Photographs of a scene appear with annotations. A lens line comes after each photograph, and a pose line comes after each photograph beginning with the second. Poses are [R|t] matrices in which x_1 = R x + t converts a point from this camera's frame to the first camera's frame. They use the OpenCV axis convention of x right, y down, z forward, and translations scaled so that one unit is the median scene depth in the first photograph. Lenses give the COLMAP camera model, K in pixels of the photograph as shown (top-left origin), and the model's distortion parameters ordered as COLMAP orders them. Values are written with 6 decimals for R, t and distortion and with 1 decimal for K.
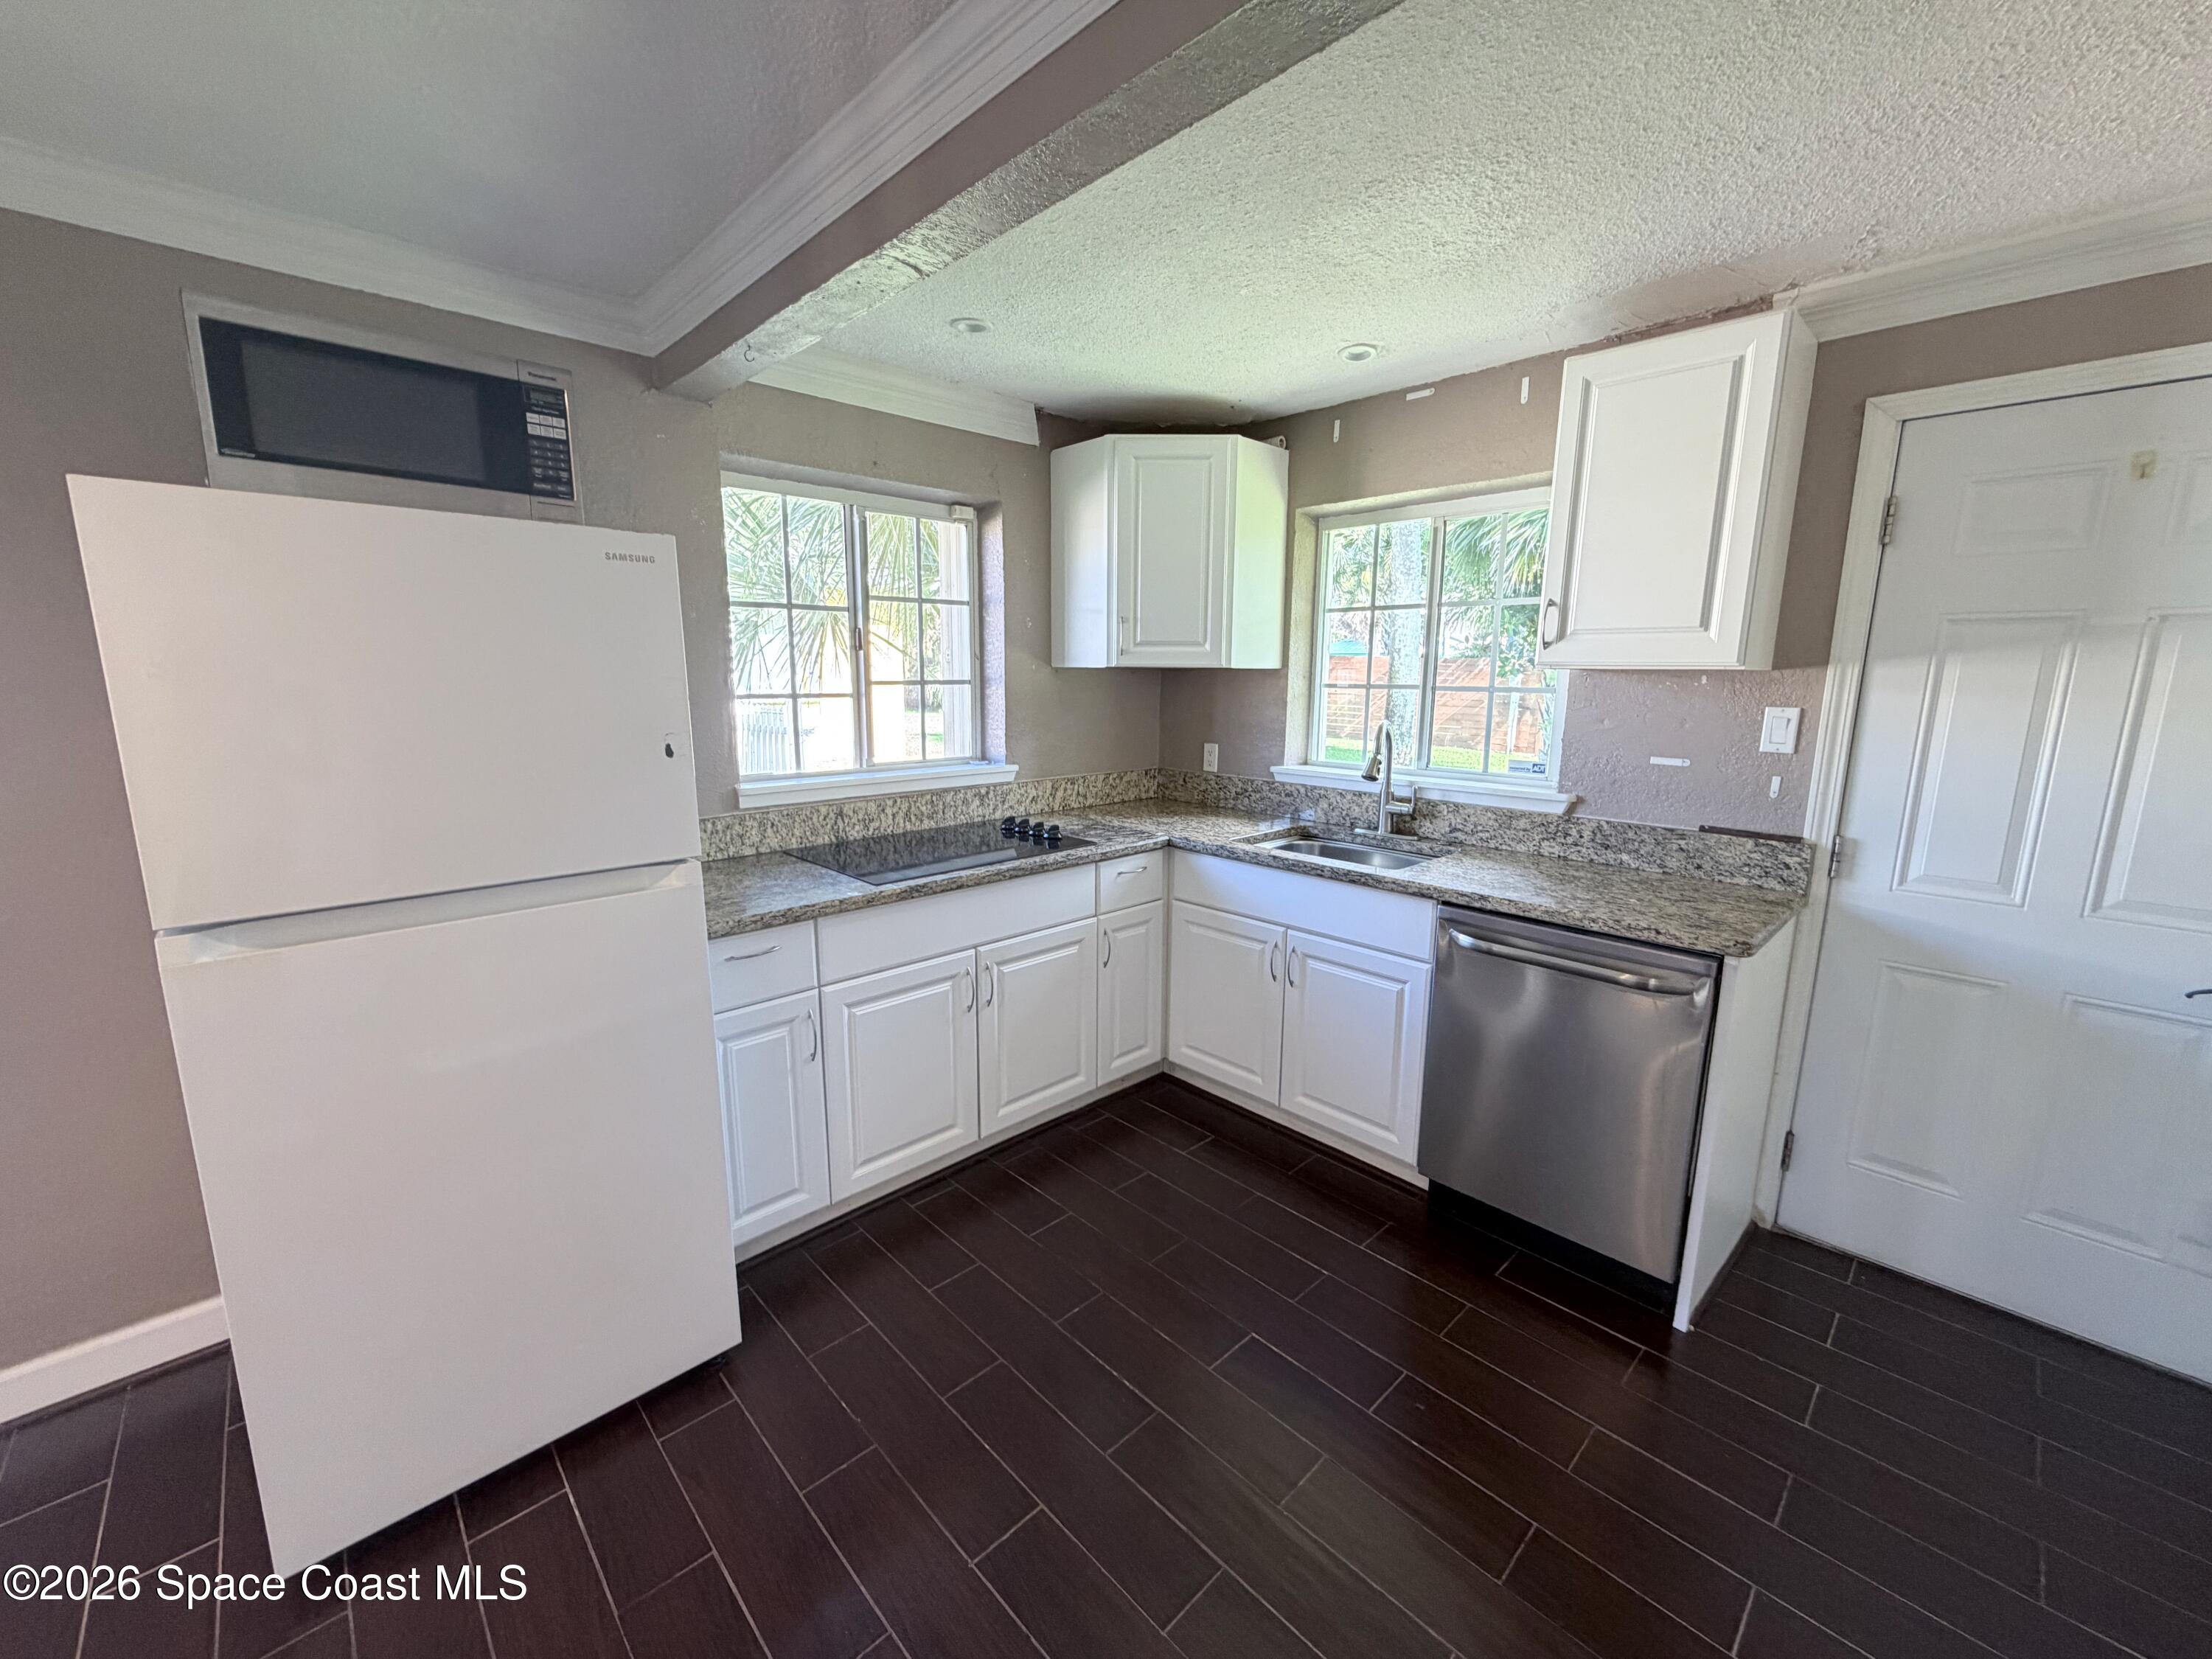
lens RADIAL K [[880.5, 0, 1099.1], [0, 880.5, 828.3], [0, 0, 1]] dist [-0.001405, 0.000110]
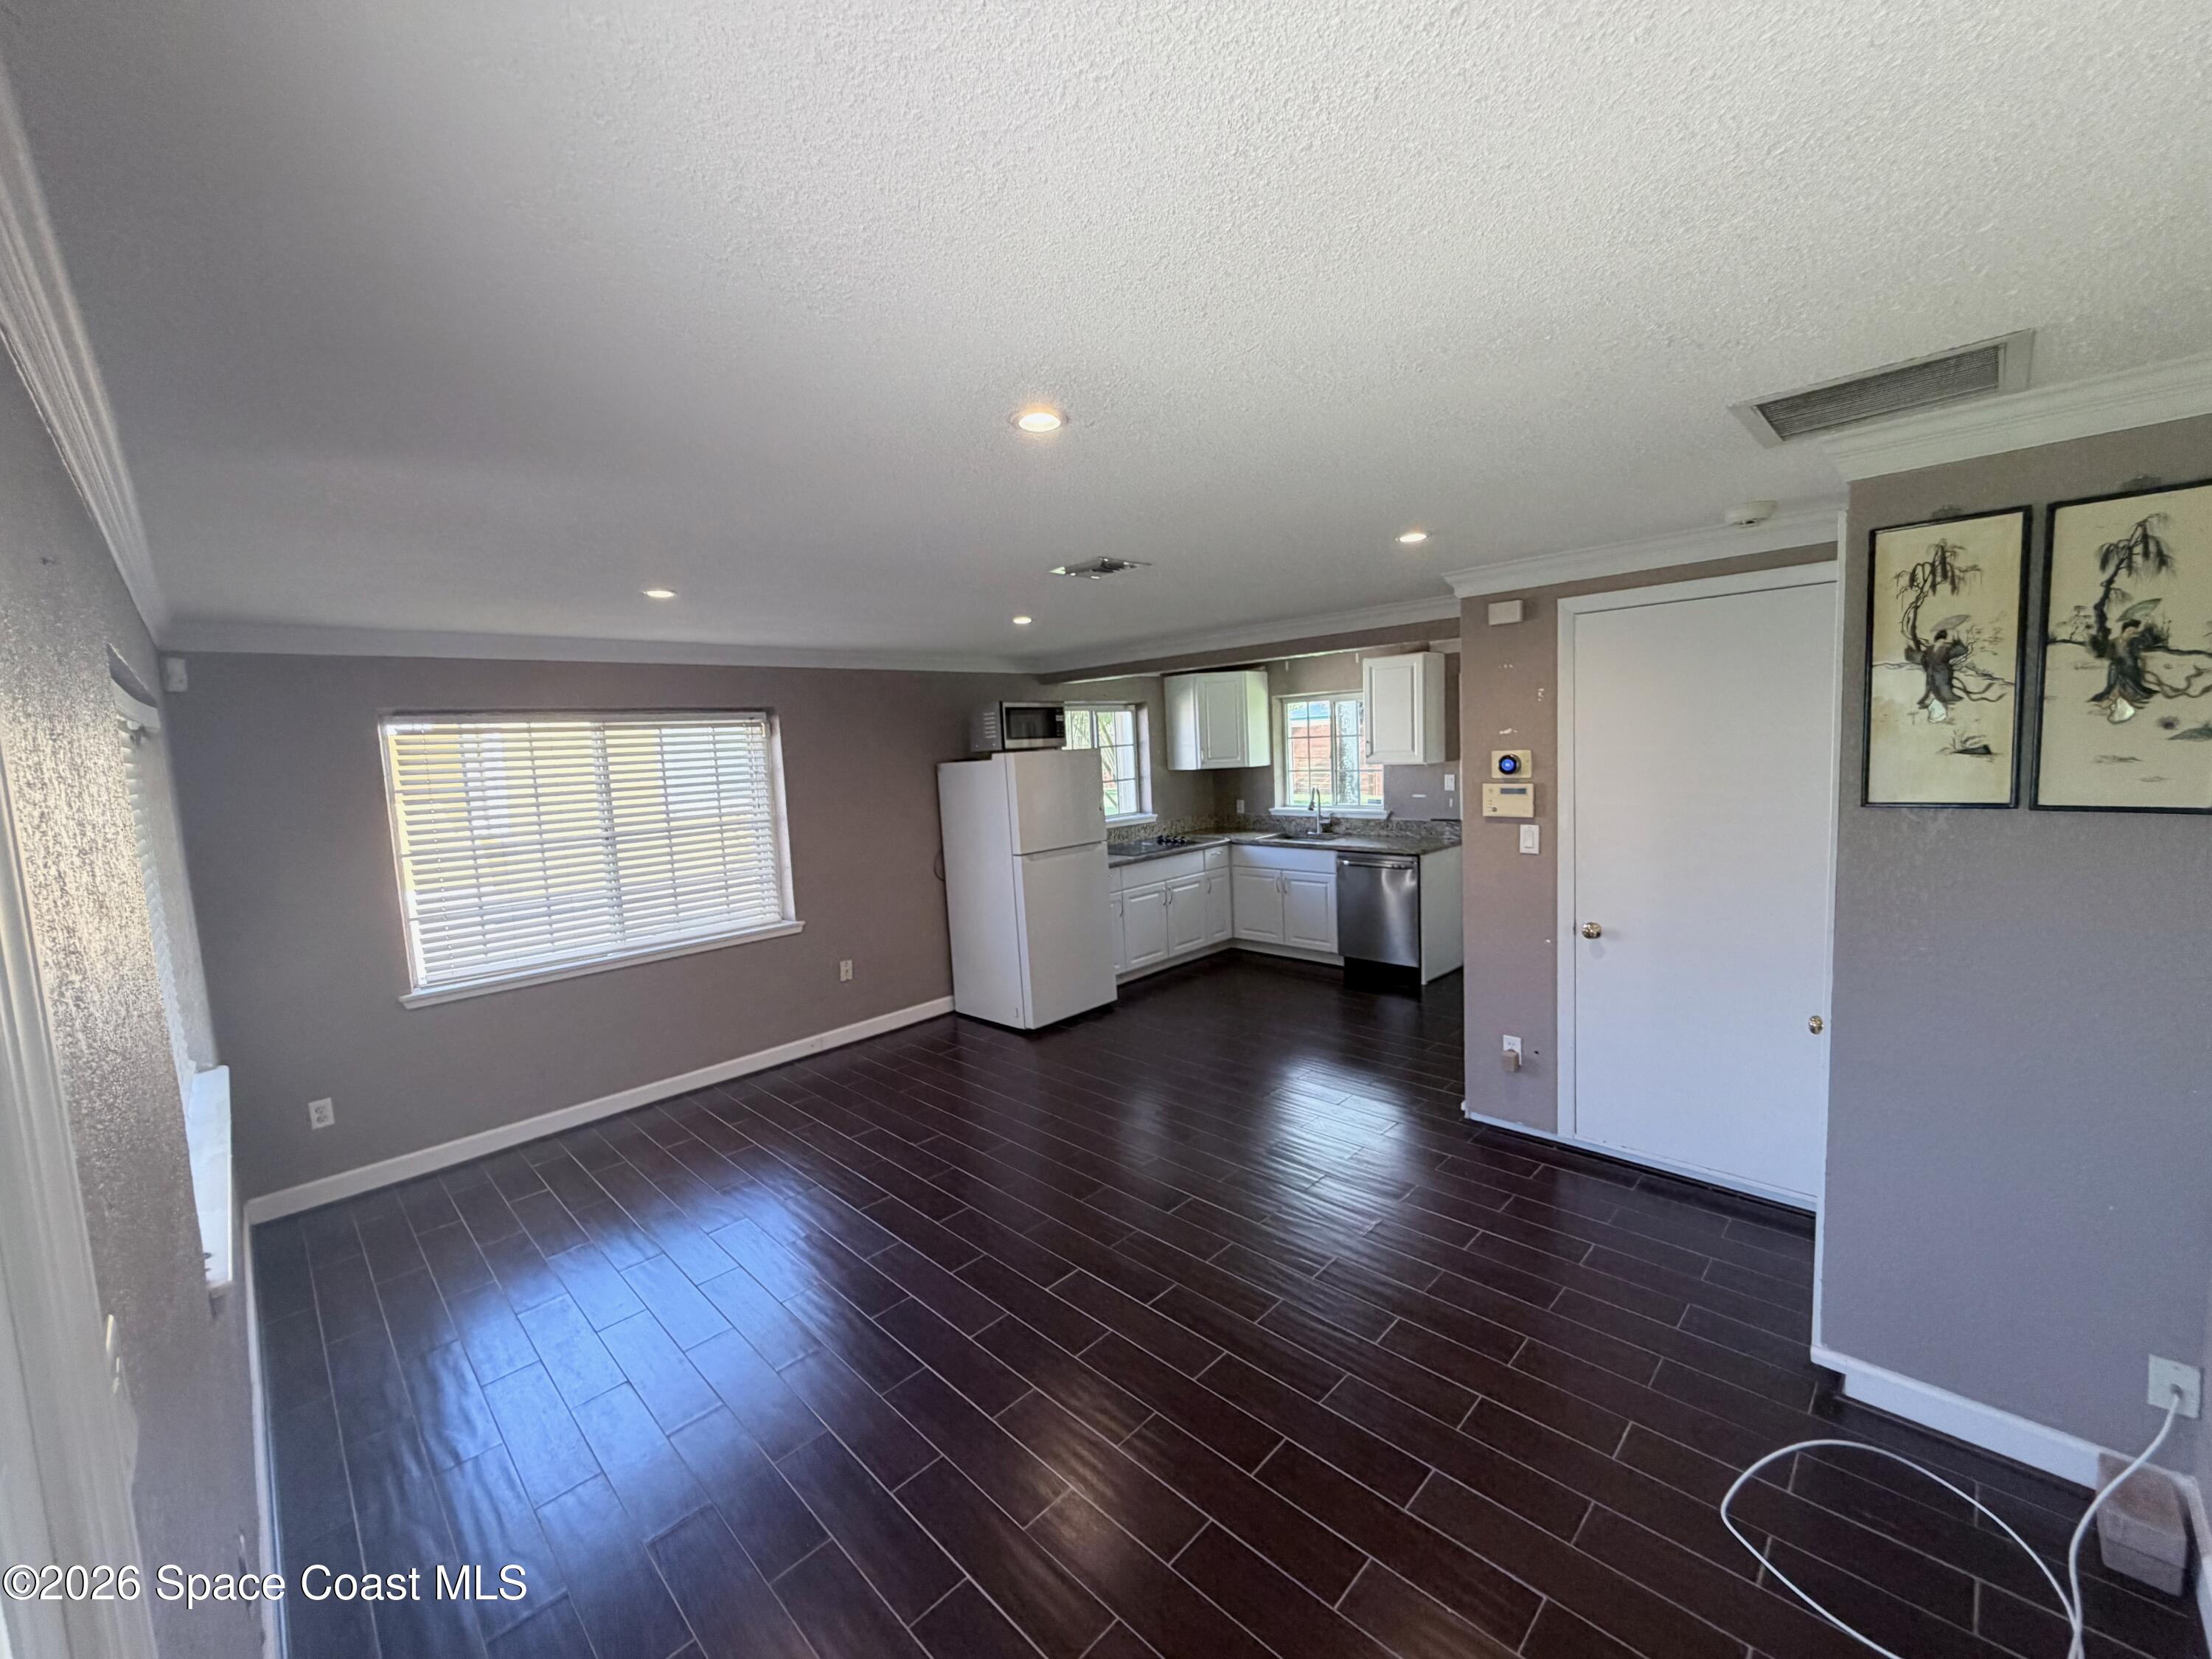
lens RADIAL K [[880.5, 0, 1099.1], [0, 880.5, 828.3], [0, 0, 1]] dist [-0.001405, 0.000110]
pose [[0.998190, -0.057739, 0.016834, -0.310399], [0.058890, 0.995158, -0.078695, 0.145765], [-0.012208, 0.079543, 0.996757, -1.365229]]
